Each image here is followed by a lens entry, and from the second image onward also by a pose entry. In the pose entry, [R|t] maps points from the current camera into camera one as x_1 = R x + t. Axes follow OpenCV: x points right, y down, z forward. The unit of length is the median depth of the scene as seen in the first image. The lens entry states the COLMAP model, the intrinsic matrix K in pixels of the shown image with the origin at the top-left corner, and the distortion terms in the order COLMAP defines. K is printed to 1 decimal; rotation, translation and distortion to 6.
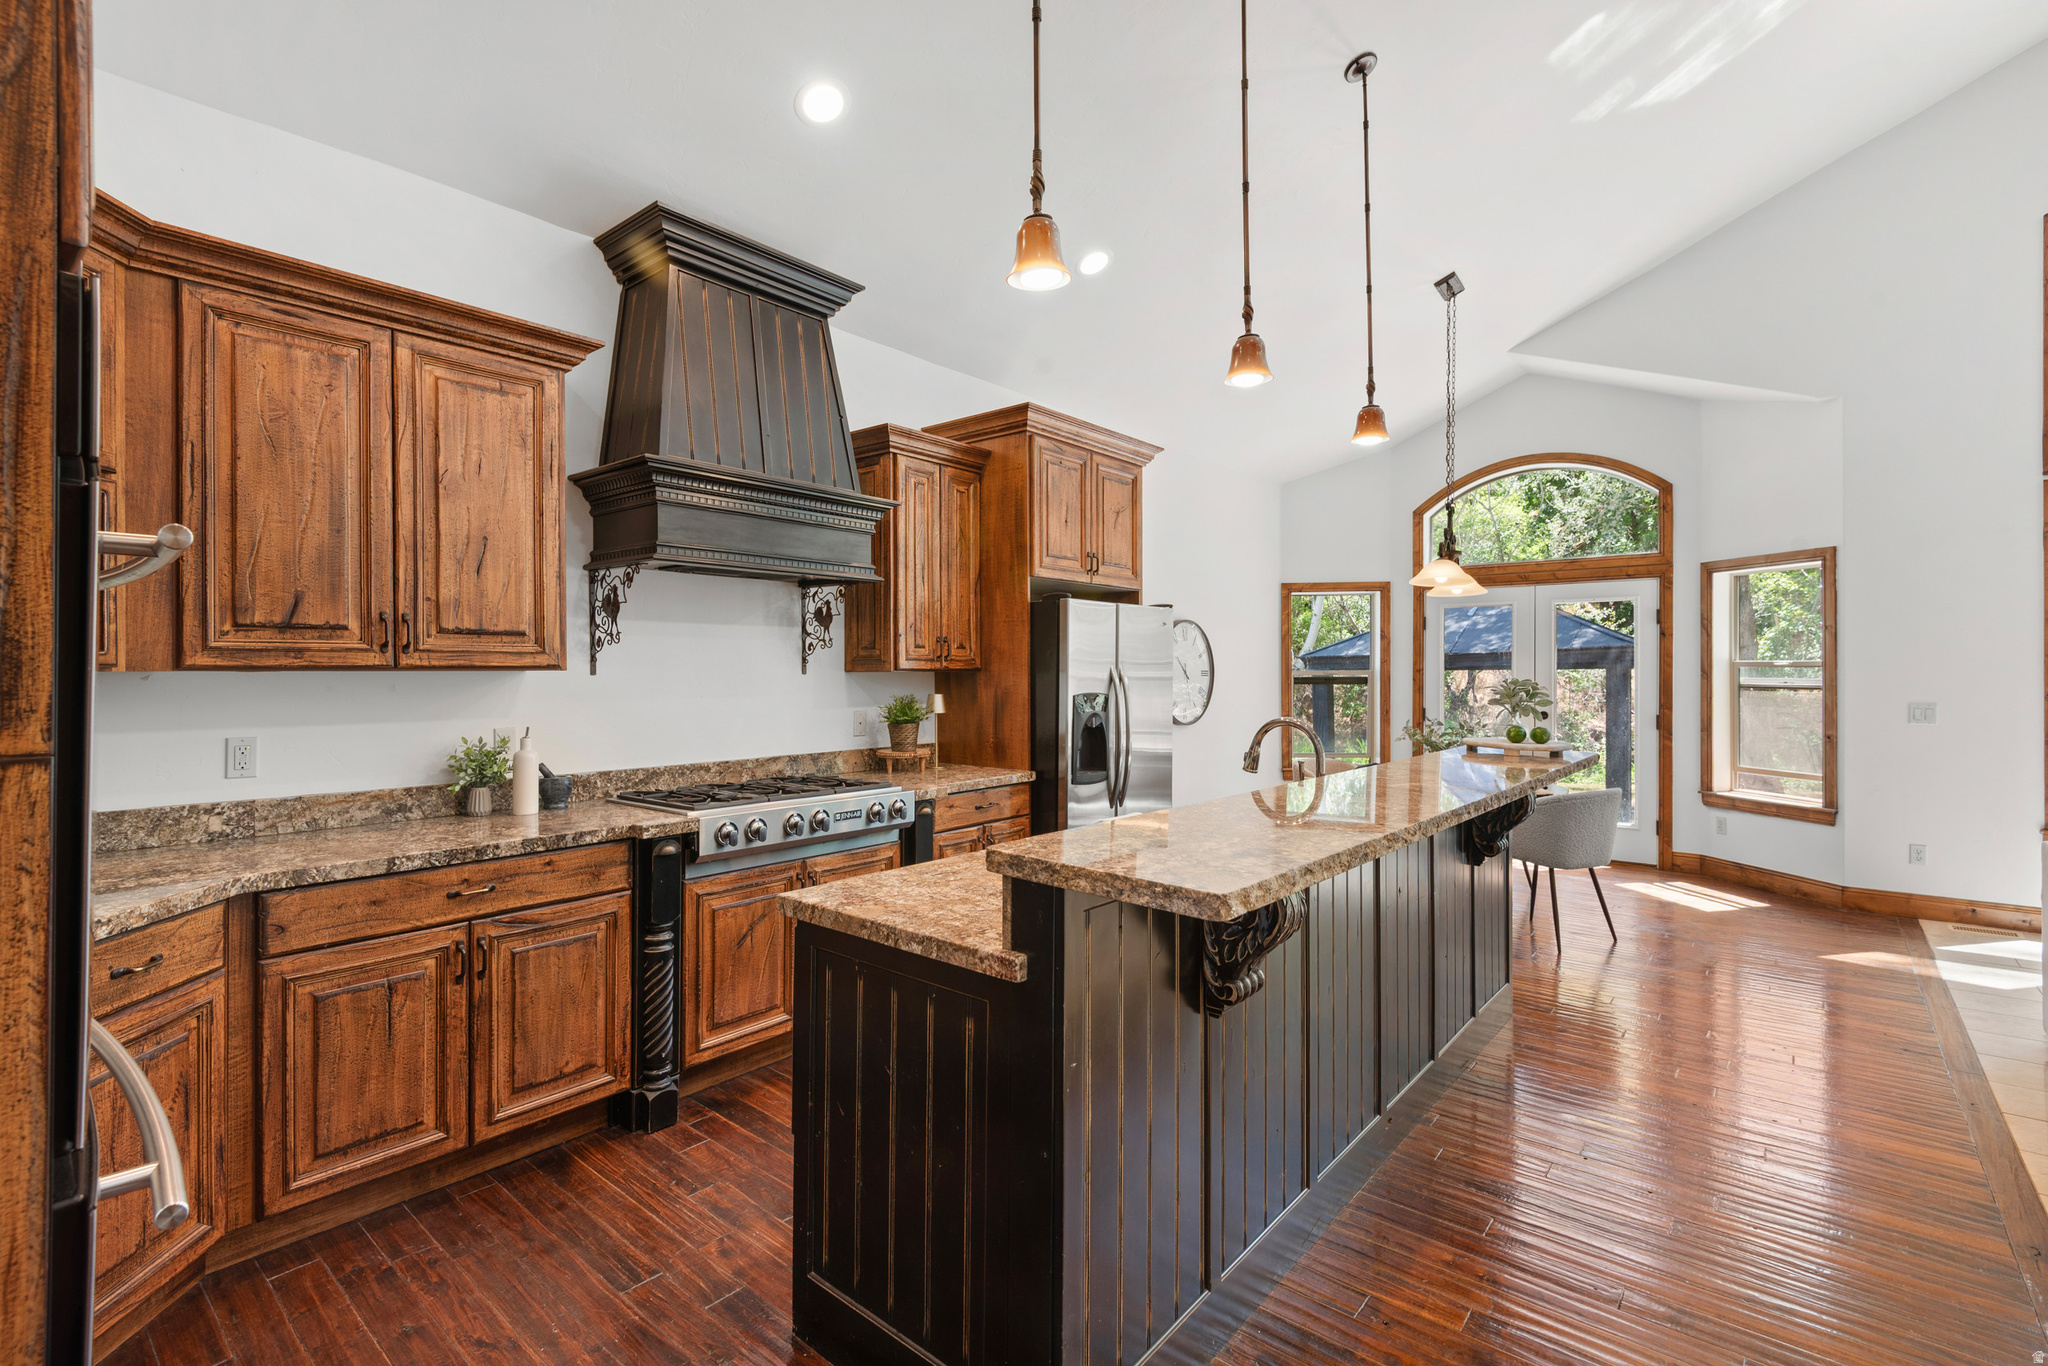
lens RADIAL K [[918.7, 0, 1019.1], [0, 918.7, 666.0], [0, 0, 1]] dist [0.037988, -0.024641]
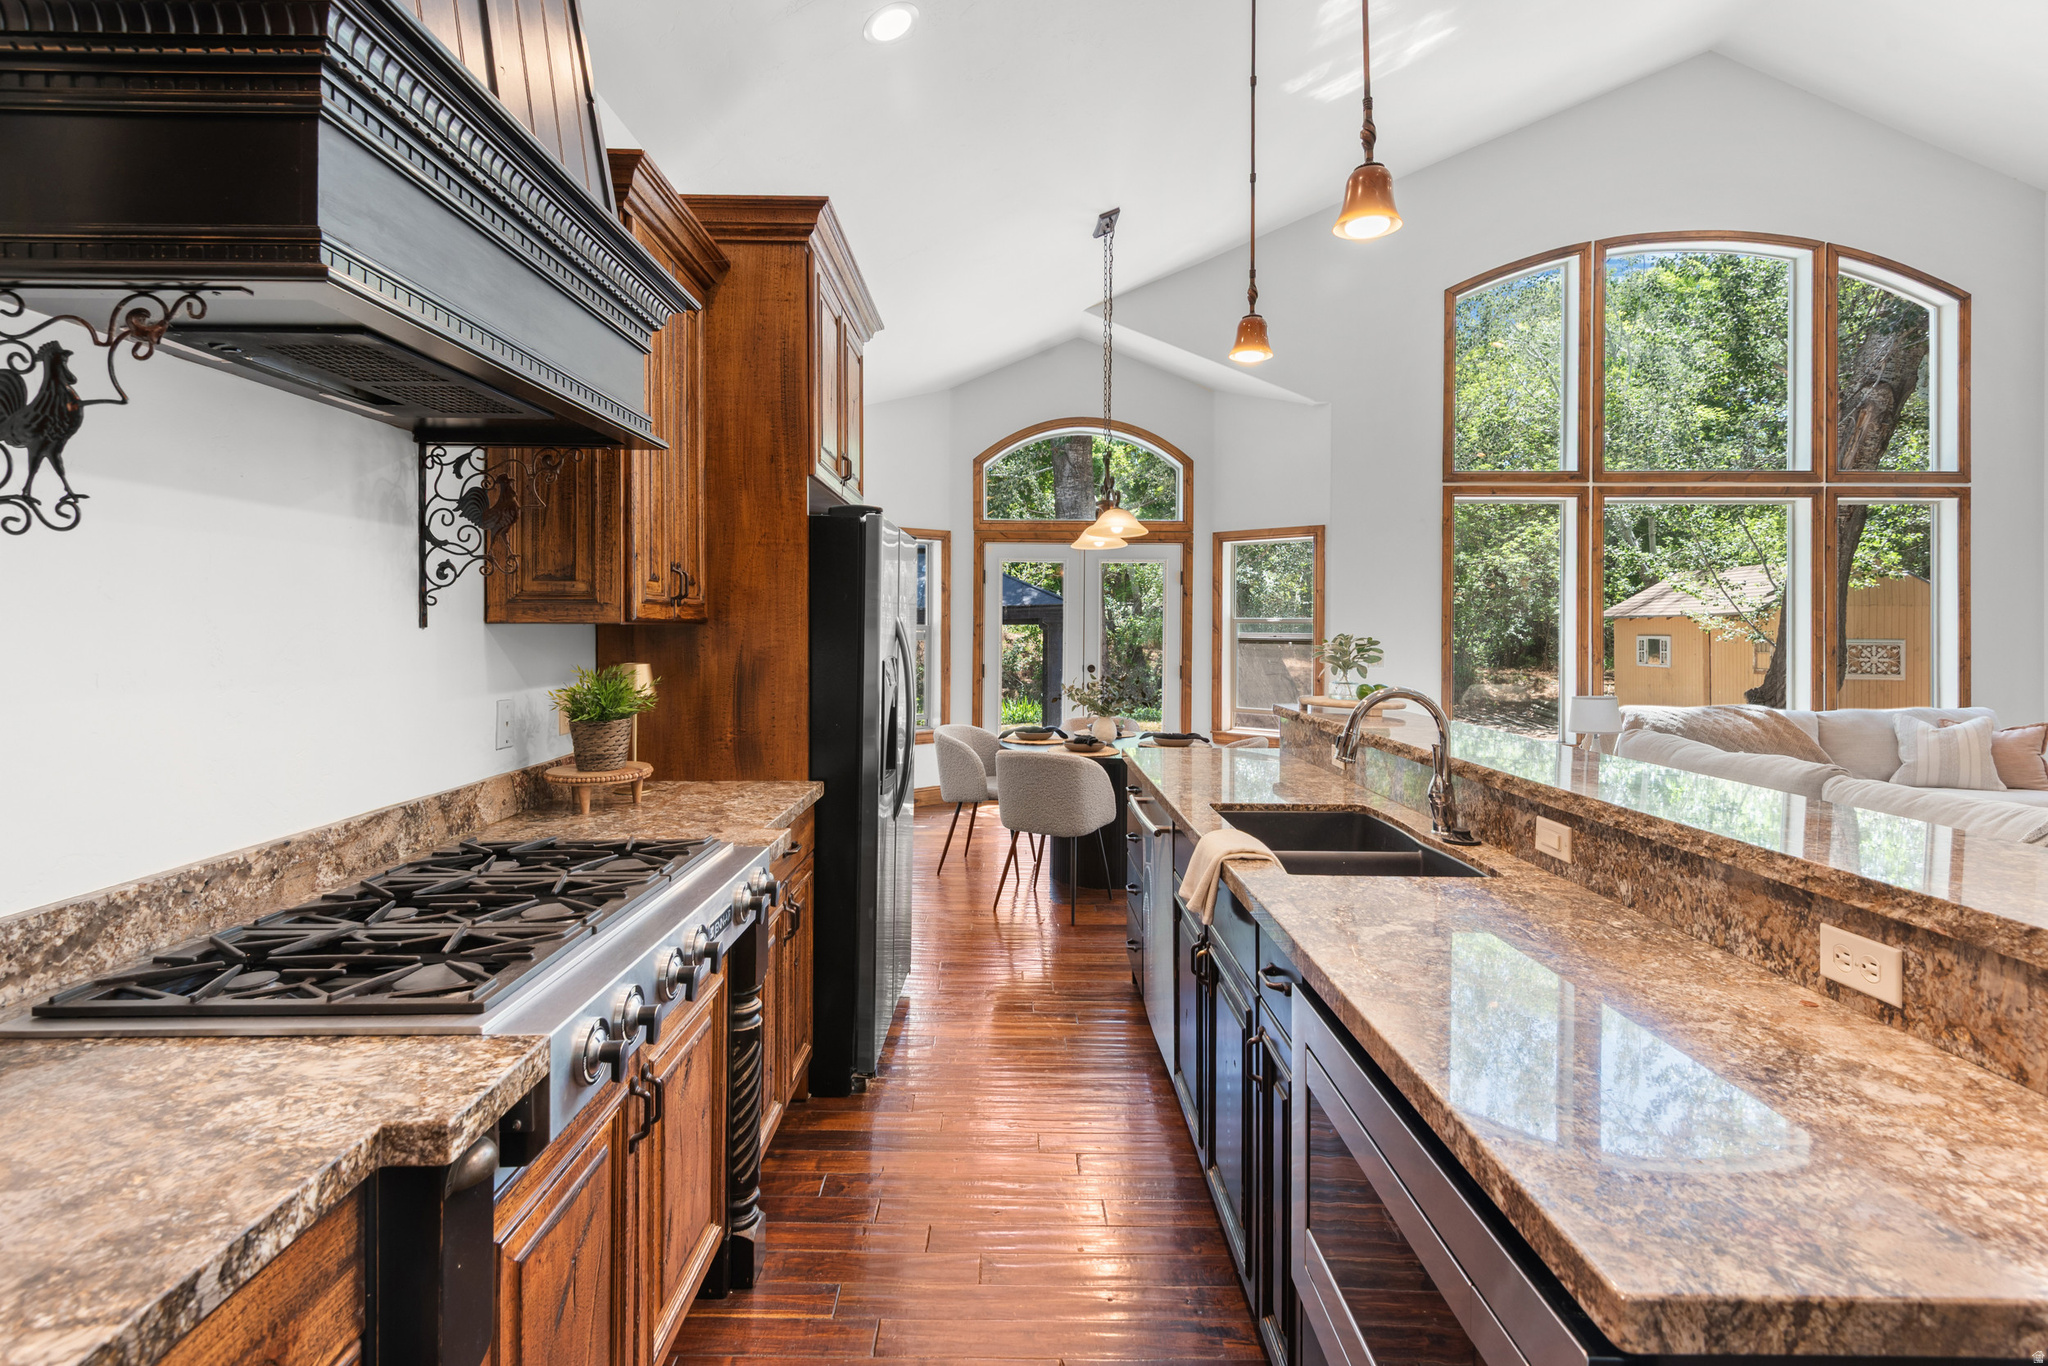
lens RADIAL K [[939.9, 0, 1020.1], [0, 939.9, 625.2], [0, 0, 1]] dist [0.026272, -0.015654]
pose [[0.757528, 0.003805, 0.652792, -0.307783], [-0.007052, 0.999972, 0.002354, 0.004077], [-0.652765, -0.006387, 0.757534, 0.419397]]
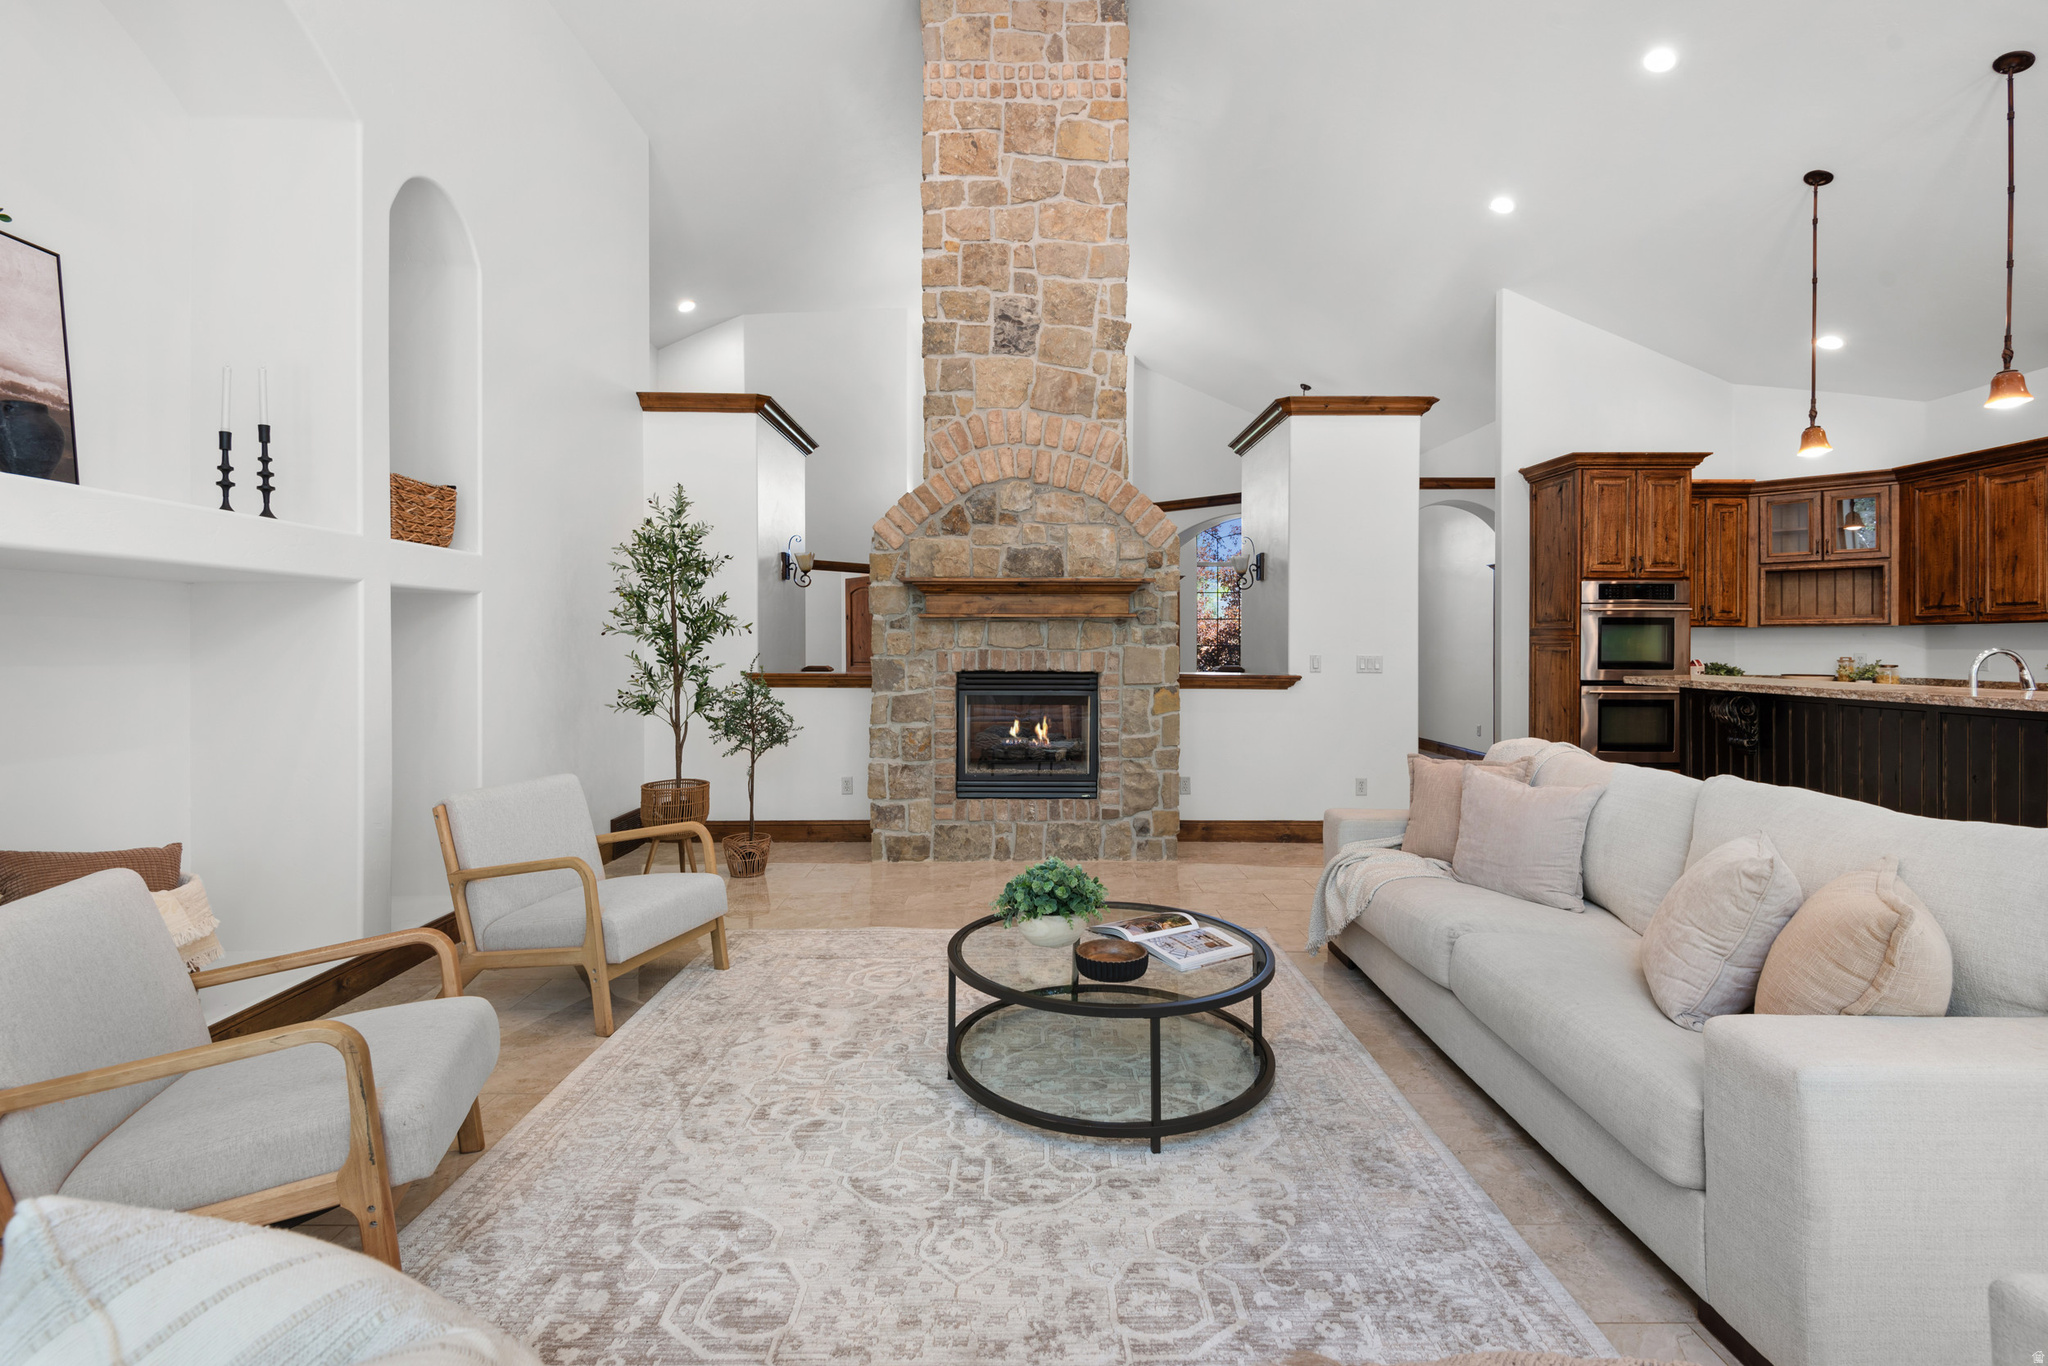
lens RADIAL K [[933.6, 0, 1031.4], [0, 933.6, 650.9], [0, 0, 1]] dist [0.038388, -0.022544]
pose [[-0.753449, 0.003217, -0.657499, 1.566021], [0.000172, 0.999989, 0.004696, 0.037217], [0.657506, 0.003425, -0.753441, 0.760899]]
